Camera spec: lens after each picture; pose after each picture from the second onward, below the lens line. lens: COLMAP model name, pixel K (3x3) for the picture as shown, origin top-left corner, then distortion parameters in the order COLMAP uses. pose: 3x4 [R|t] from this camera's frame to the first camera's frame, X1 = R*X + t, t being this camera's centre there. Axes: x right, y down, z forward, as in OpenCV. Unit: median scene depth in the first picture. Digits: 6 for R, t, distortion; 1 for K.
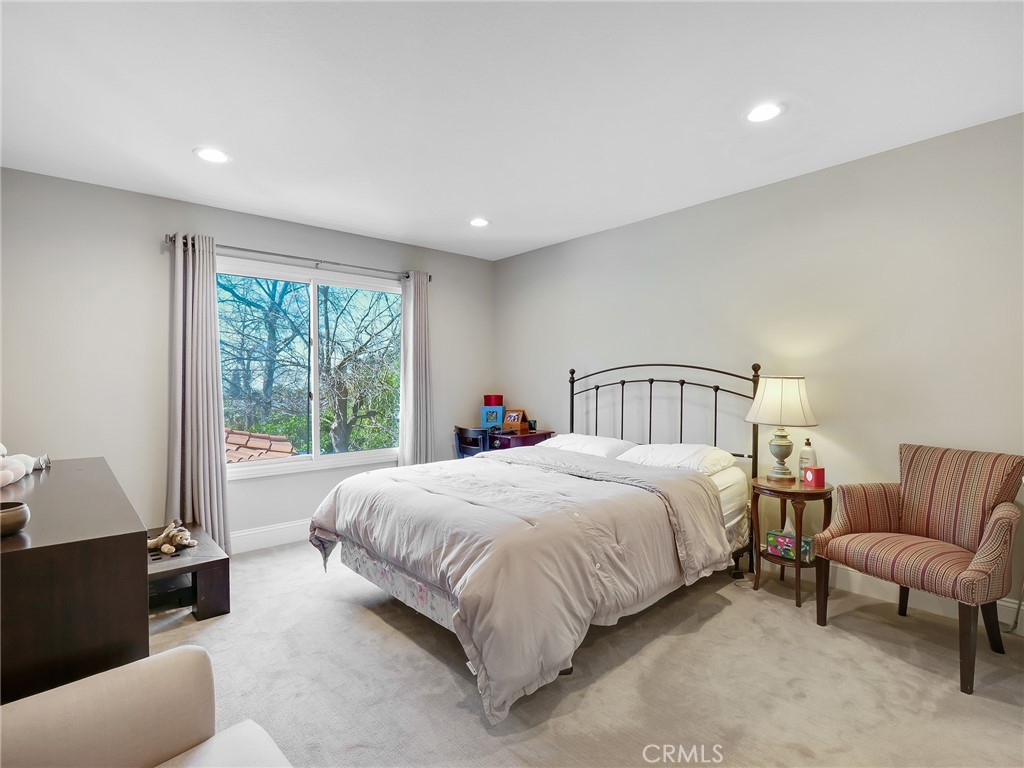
lens RADIAL K [[501.0, 0, 511.3], [0, 501.0, 378.6], [0, 0, 1]] dist [-0.016643, 0.000002]
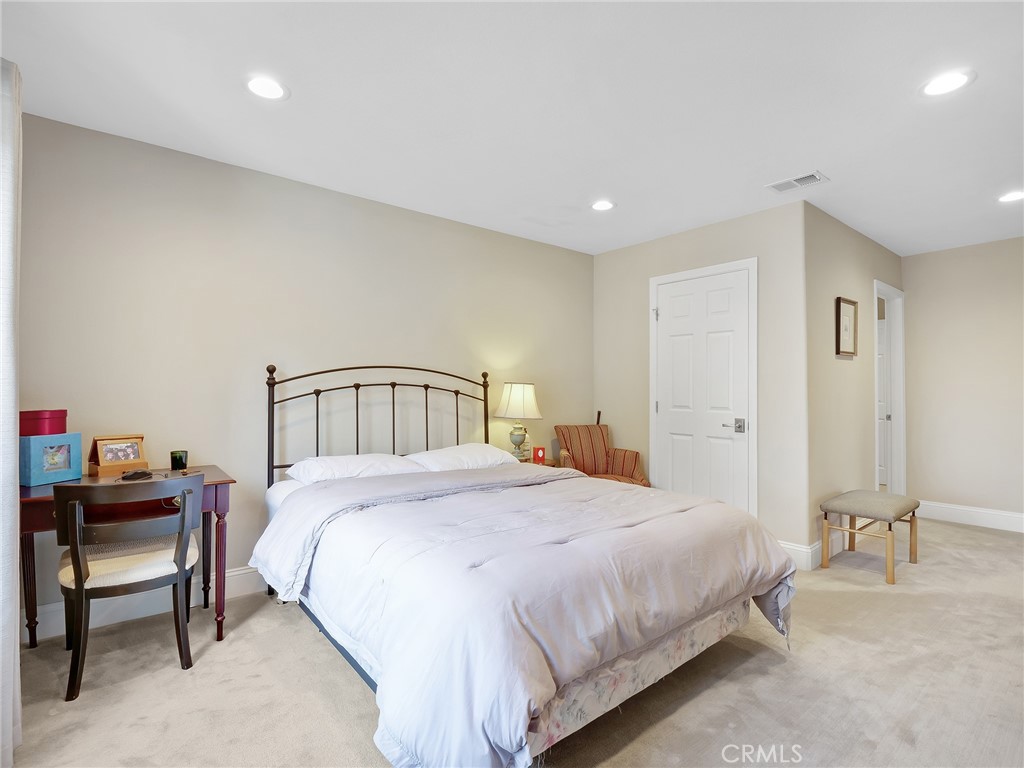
lens RADIAL K [[501.0, 0, 511.3], [0, 501.0, 378.6], [0, 0, 1]] dist [-0.016643, 0.000002]
pose [[0.056028, 0.026114, 0.998088, -0.614448], [-0.011408, 0.999609, -0.025513, 0.014141], [-0.998364, -0.009957, 0.056304, 0.741122]]
